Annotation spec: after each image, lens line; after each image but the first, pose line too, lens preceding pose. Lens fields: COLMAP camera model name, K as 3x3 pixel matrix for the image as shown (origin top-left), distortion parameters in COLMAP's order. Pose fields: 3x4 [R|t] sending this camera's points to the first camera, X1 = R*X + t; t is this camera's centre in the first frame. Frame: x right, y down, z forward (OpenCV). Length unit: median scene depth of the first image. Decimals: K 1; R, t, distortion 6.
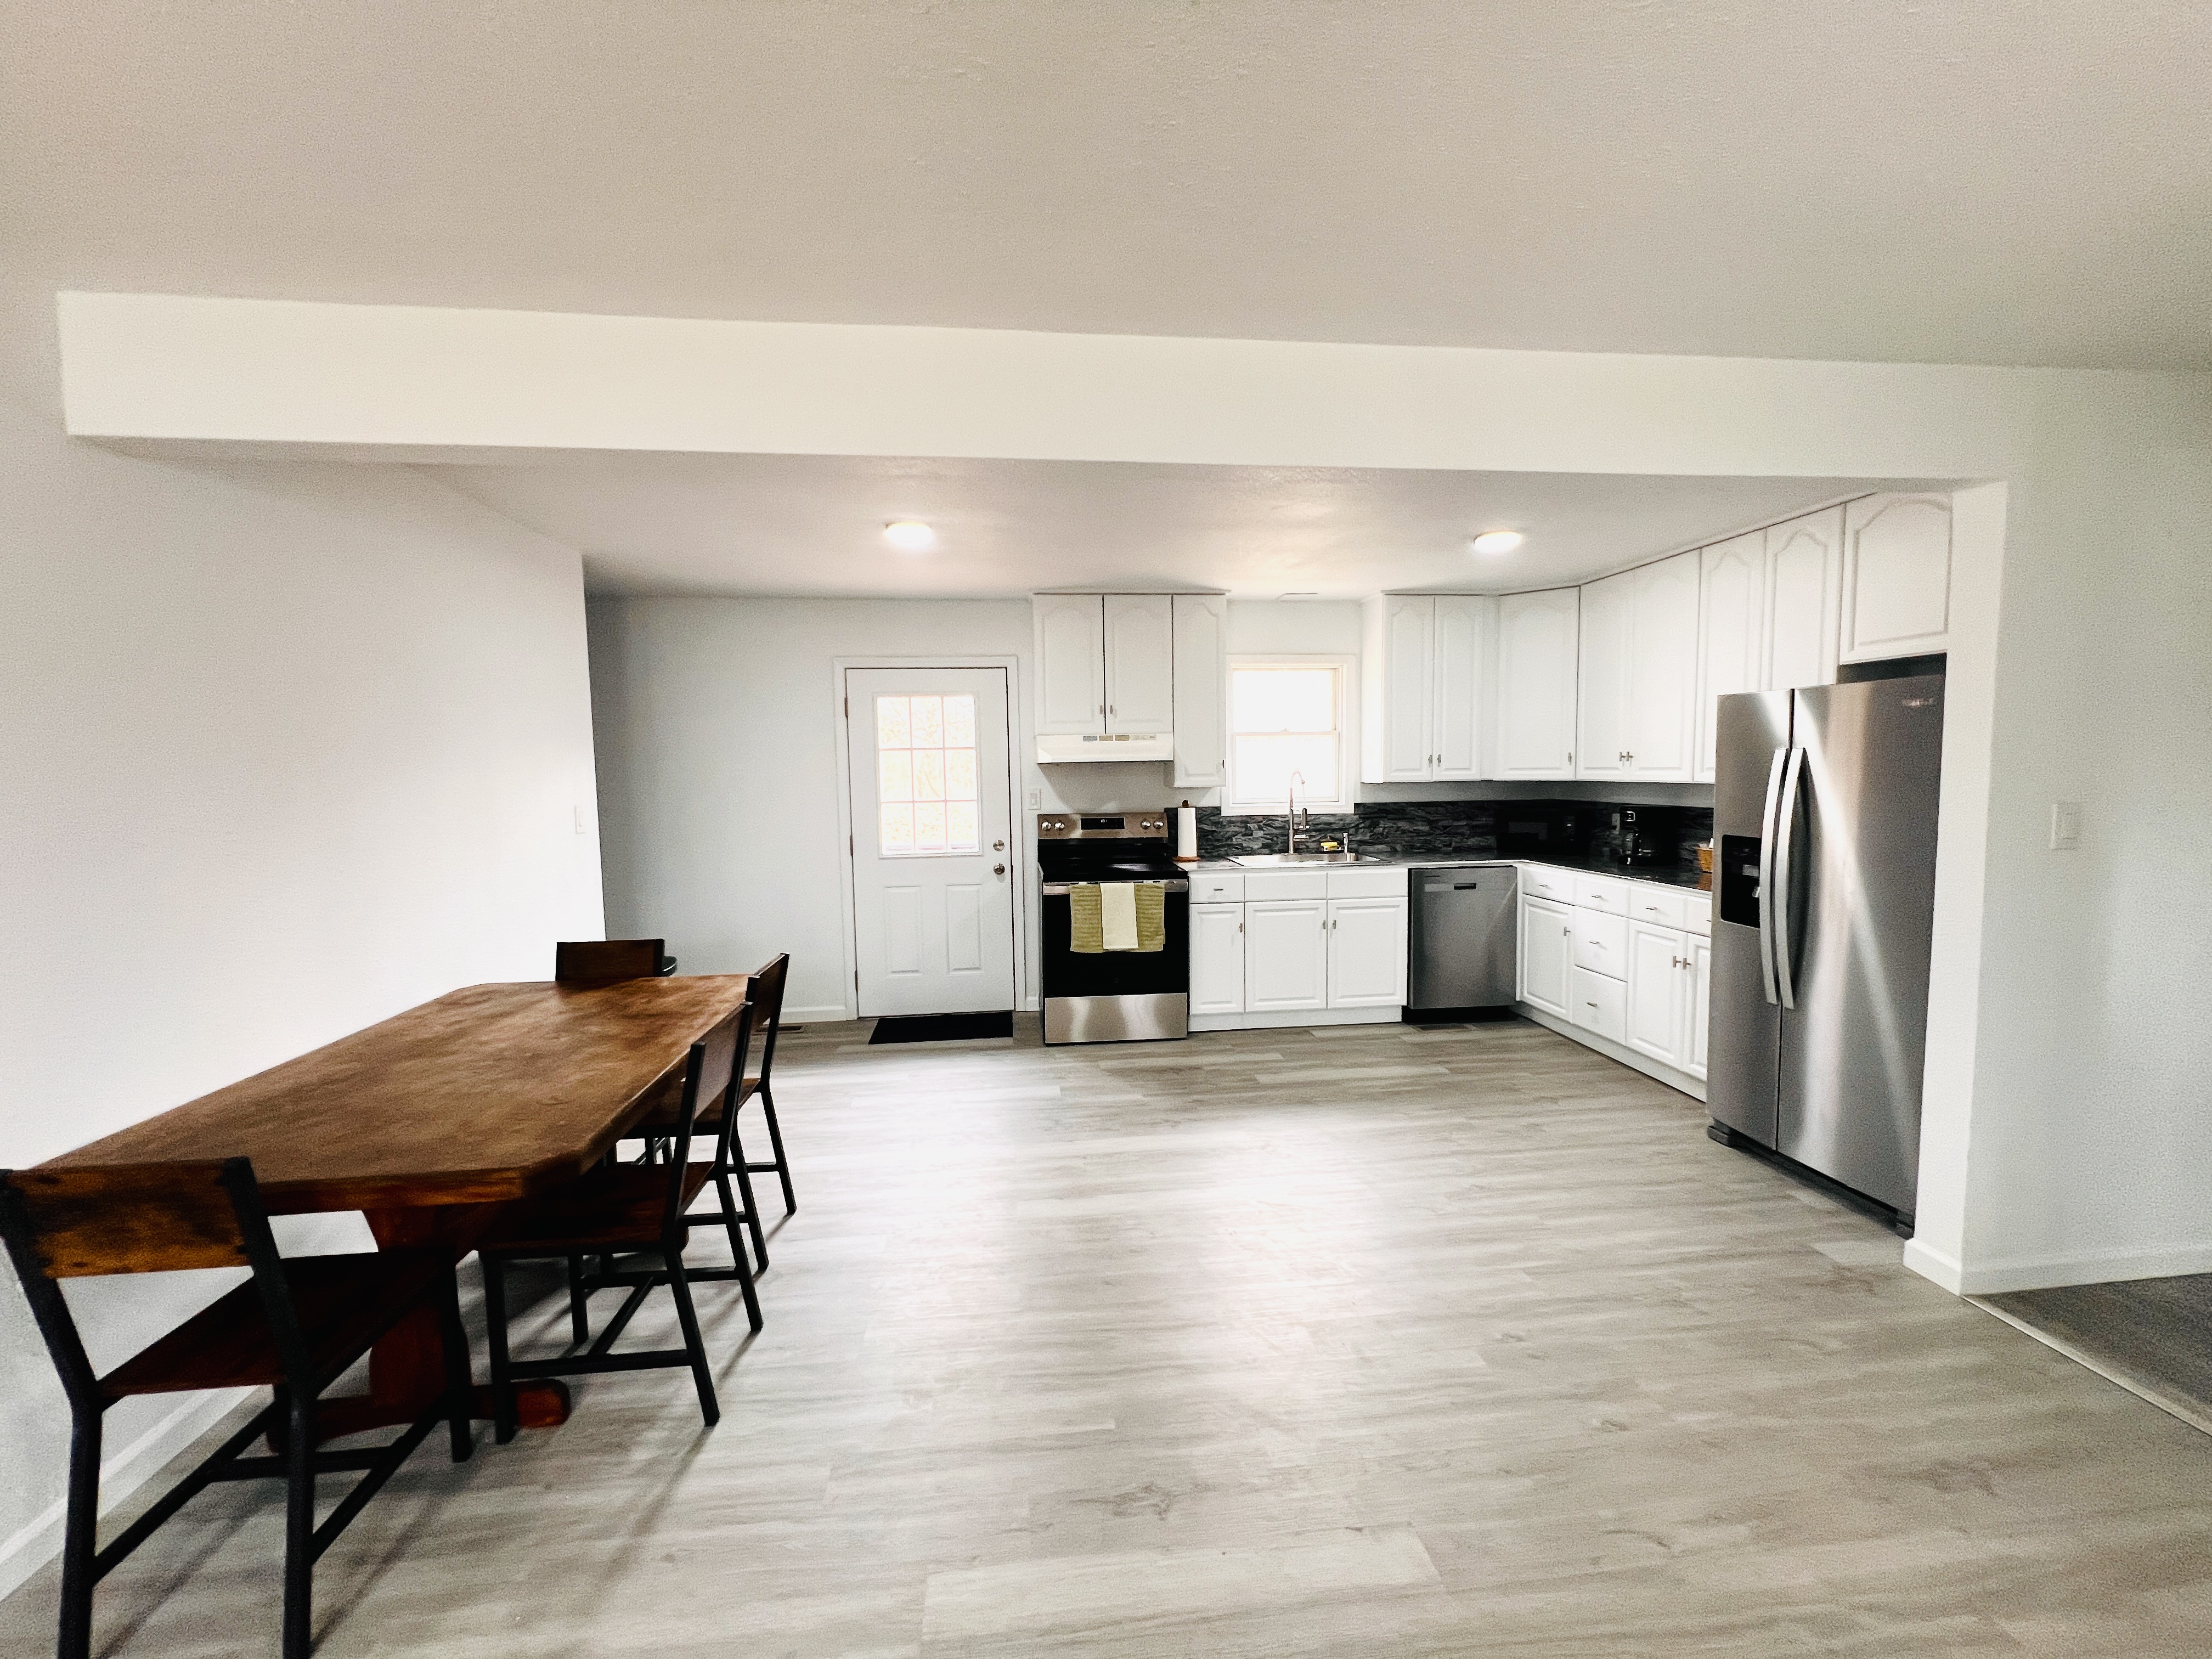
lens RADIAL K [[886.8, 0, 1102.4], [0, 886.8, 833.3], [0, 0, 1]] dist [-0.002774, 0.000811]
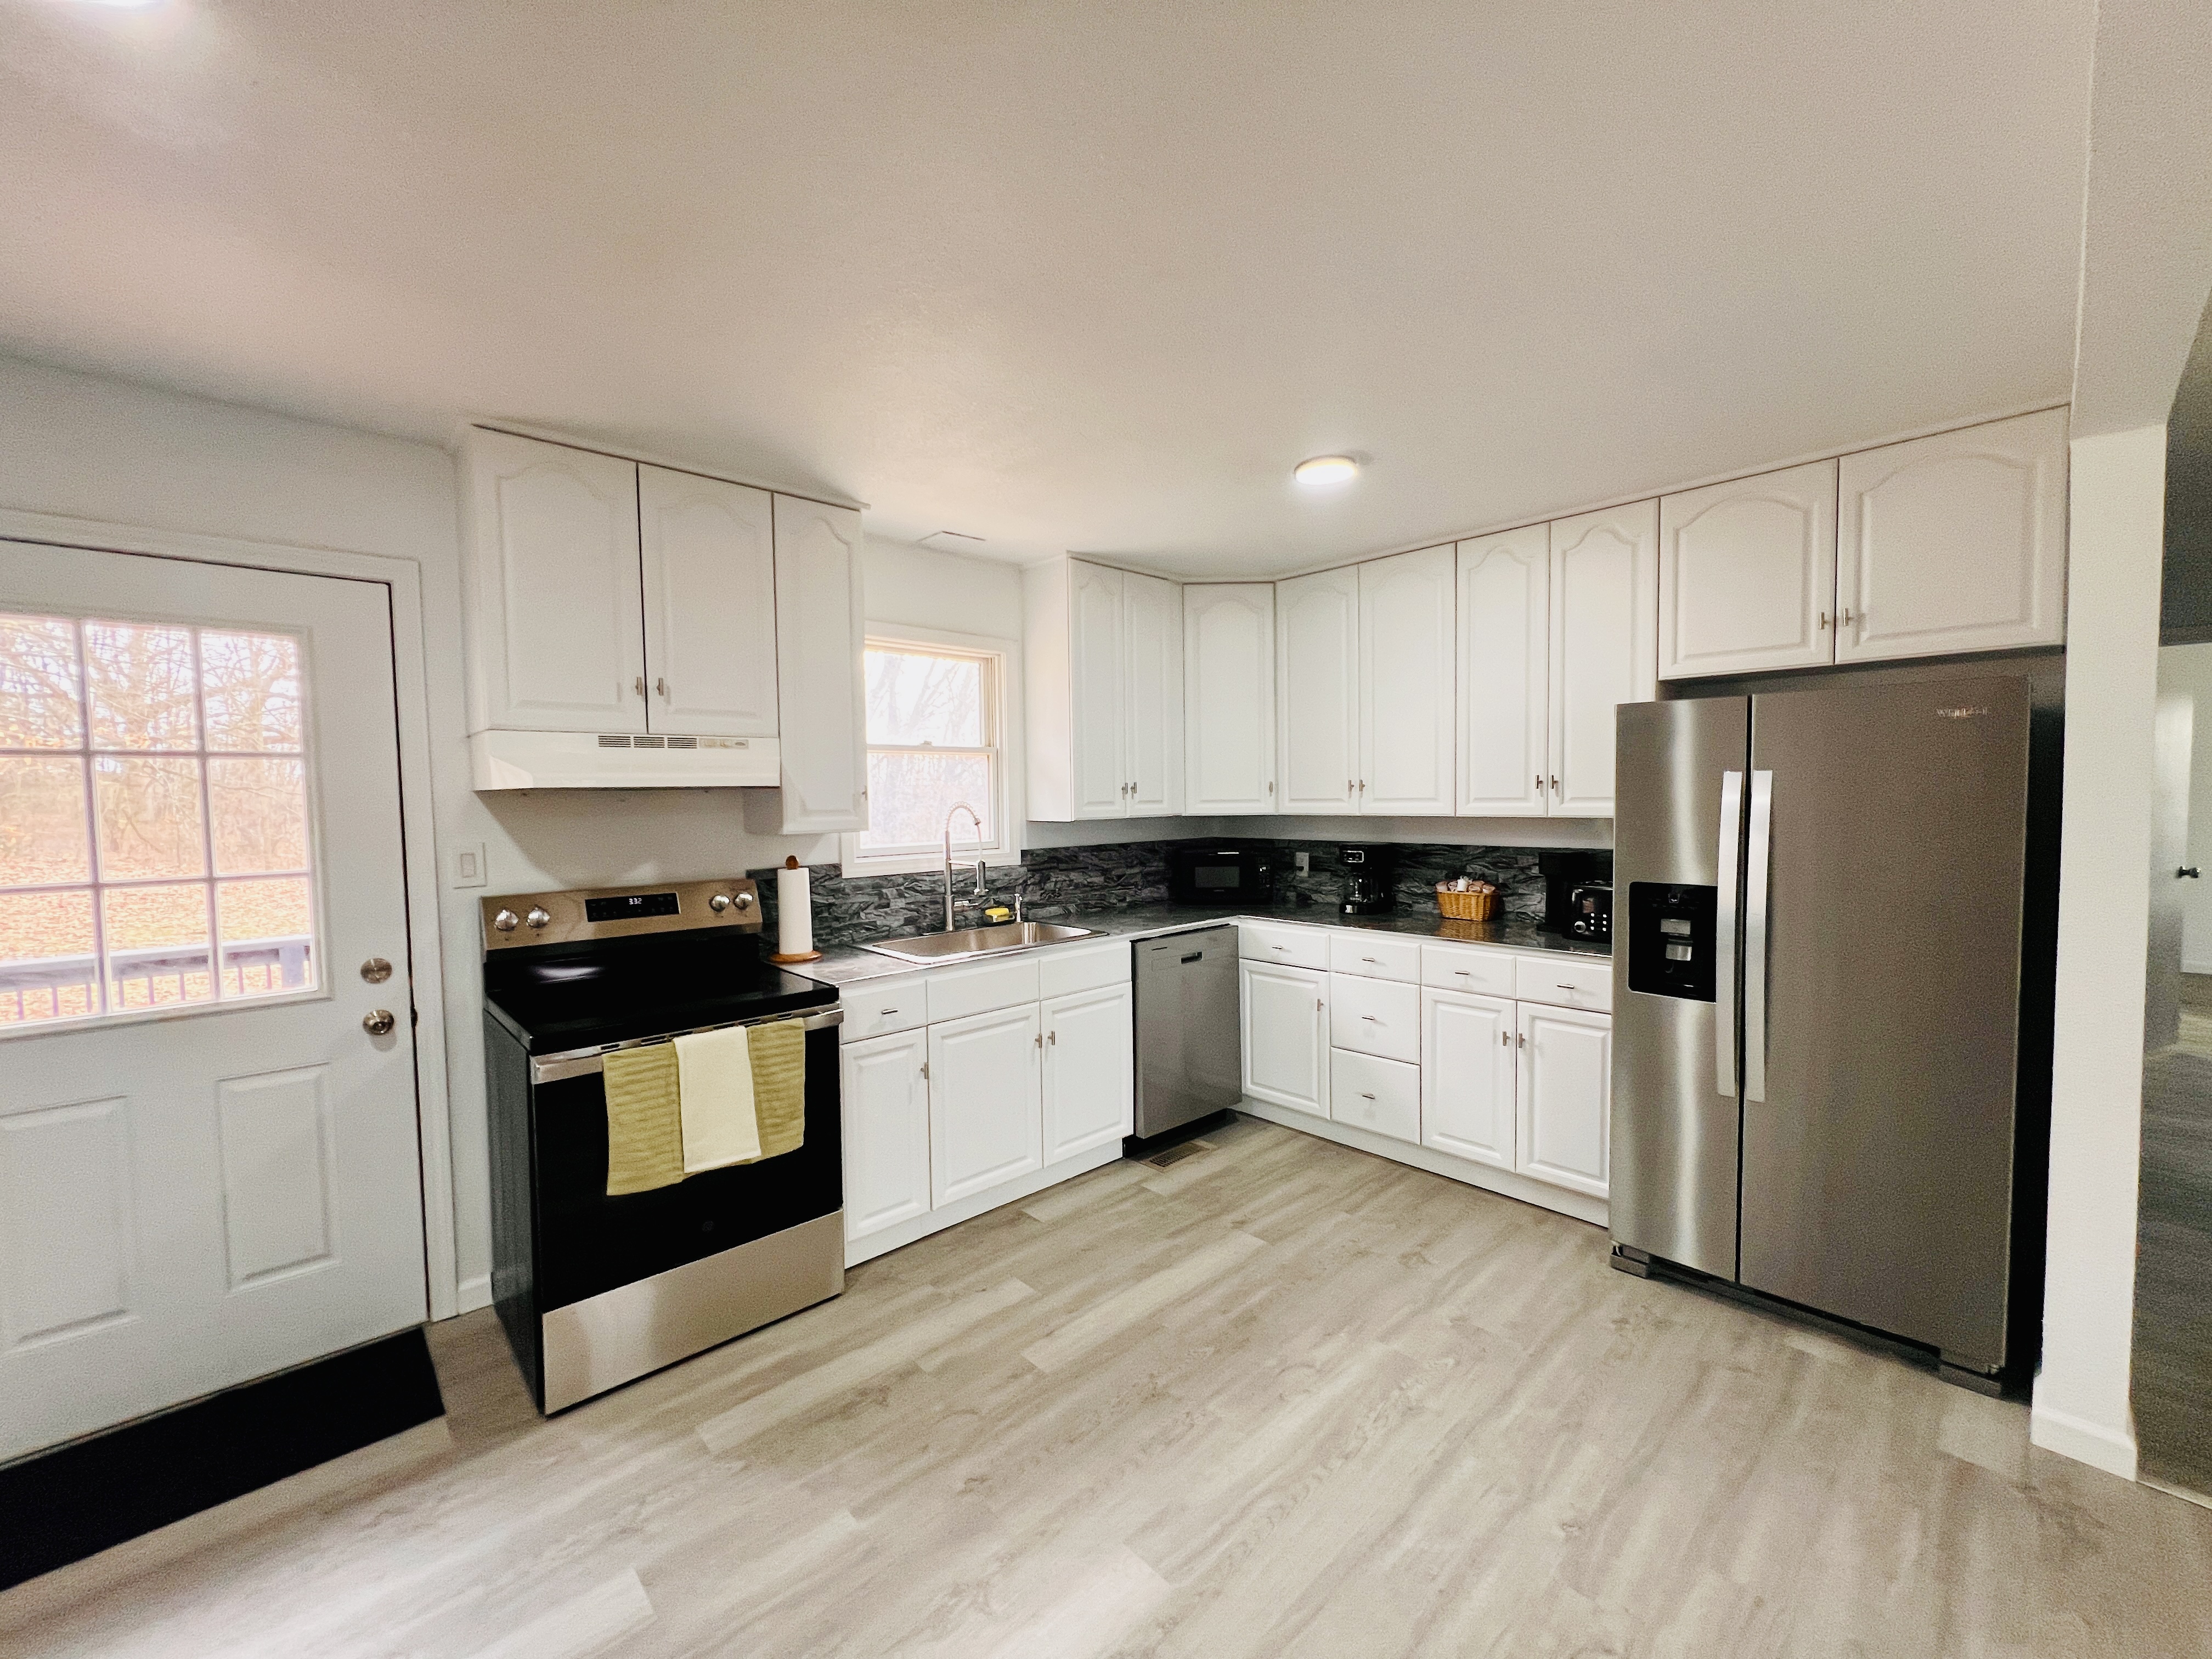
lens RADIAL K [[886.8, 0, 1105.0], [0, 886.8, 834.0], [0, 0, 1]] dist [-0.002774, 0.000811]
pose [[0.801007, -0.023667, 0.598186, -0.092868], [0.046868, 0.998630, -0.023250, -0.030138], [-0.596817, 0.046659, 0.801020, 0.434904]]
